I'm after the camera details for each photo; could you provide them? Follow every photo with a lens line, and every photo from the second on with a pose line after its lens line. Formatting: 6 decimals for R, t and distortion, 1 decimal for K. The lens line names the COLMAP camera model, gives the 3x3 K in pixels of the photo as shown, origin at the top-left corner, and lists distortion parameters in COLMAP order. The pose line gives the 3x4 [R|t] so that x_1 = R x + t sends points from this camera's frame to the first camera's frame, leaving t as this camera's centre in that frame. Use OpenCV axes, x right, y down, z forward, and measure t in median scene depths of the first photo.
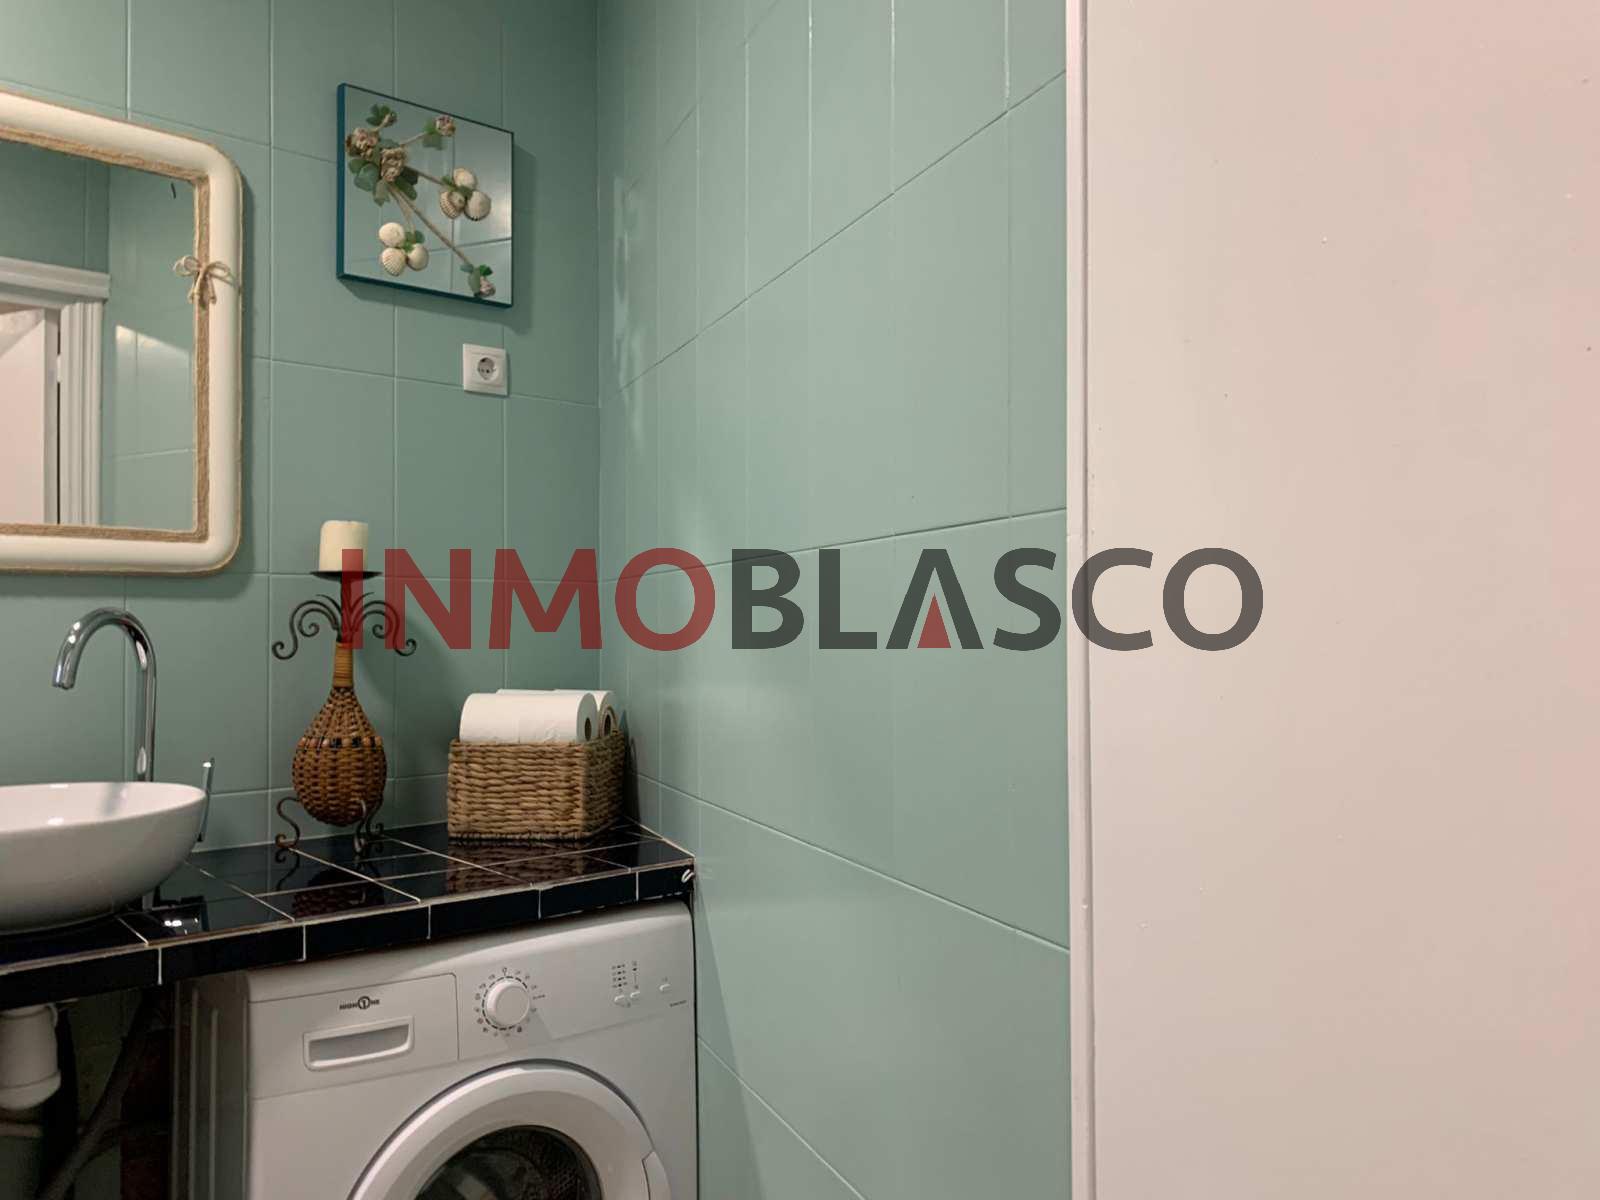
lens RADIAL K [[1237.7, 0, 796.9], [0, 1237.7, 606.4], [0, 0, 1]] dist [0.024583, -0.032639]
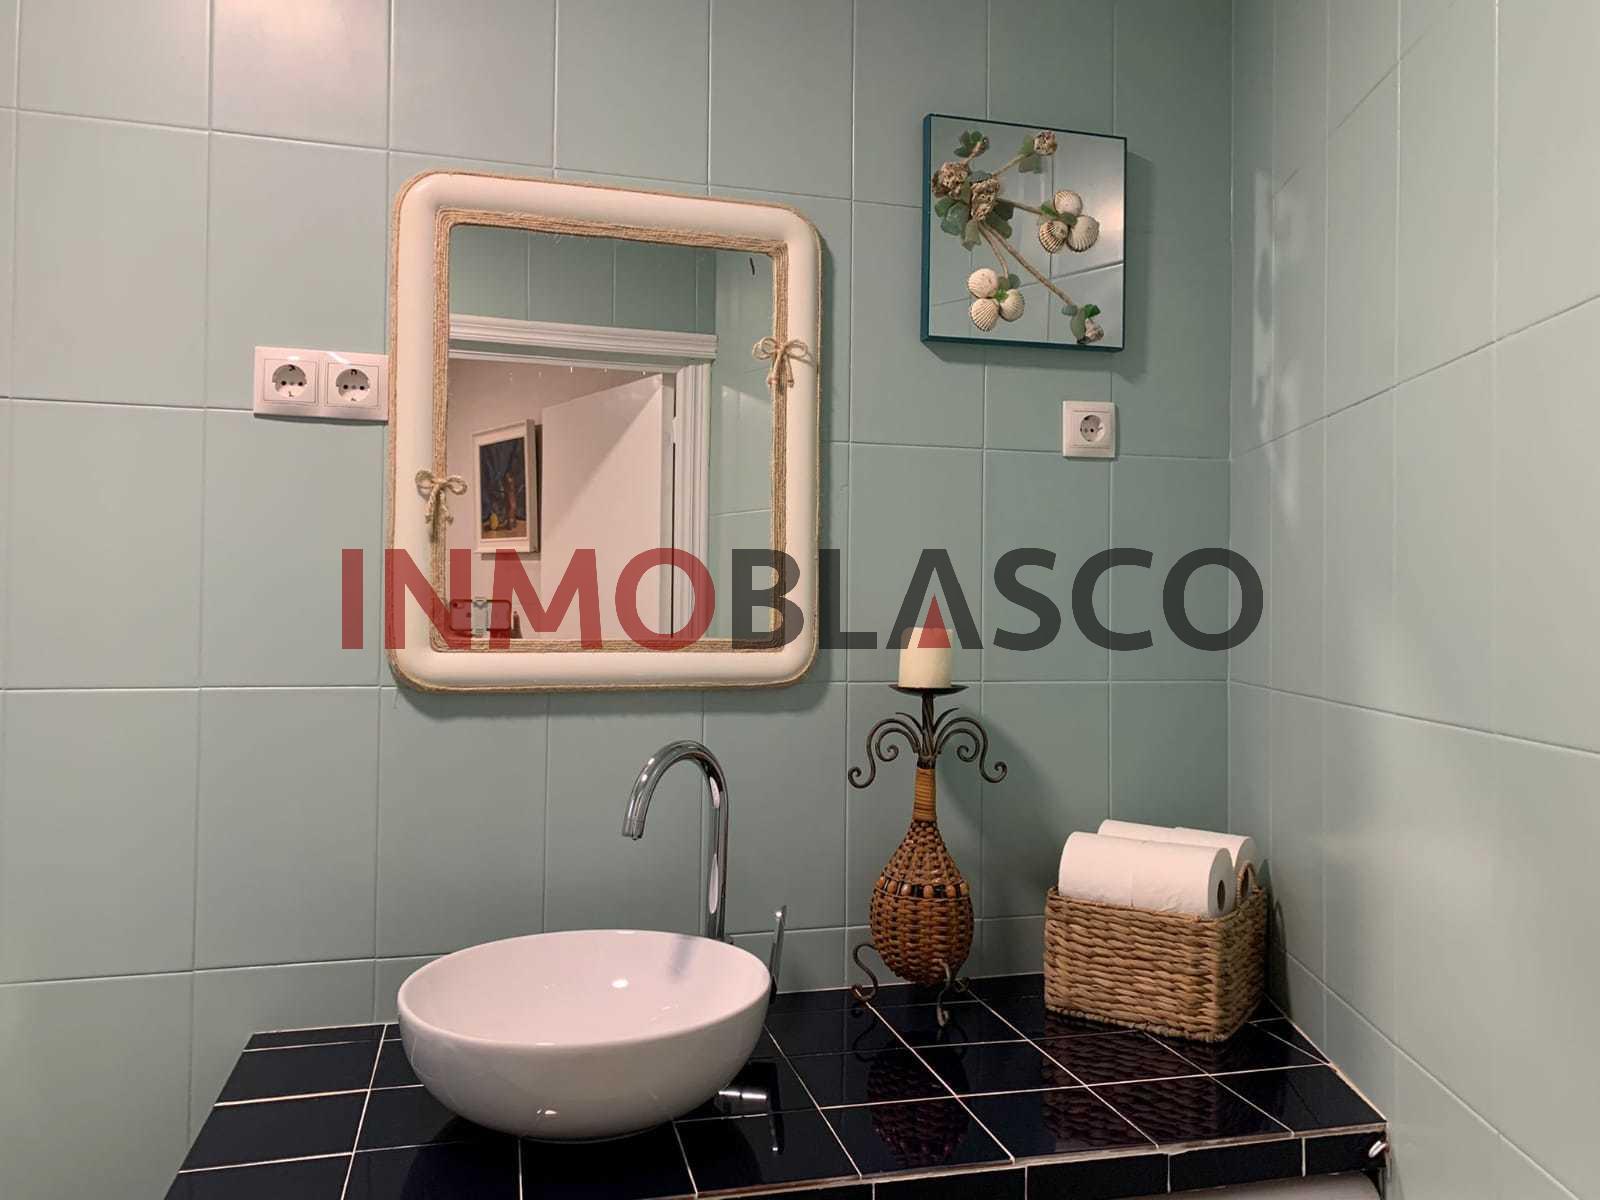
lens RADIAL K [[1237.7, 0, 794.4], [0, 1237.7, 602.0], [0, 0, 1]] dist [0.024583, -0.032639]
pose [[0.894542, 0.006491, -0.446937, -0.063154], [-0.003870, 0.999970, 0.006777, -0.089861], [0.446967, -0.004332, 0.894540, 0.190649]]
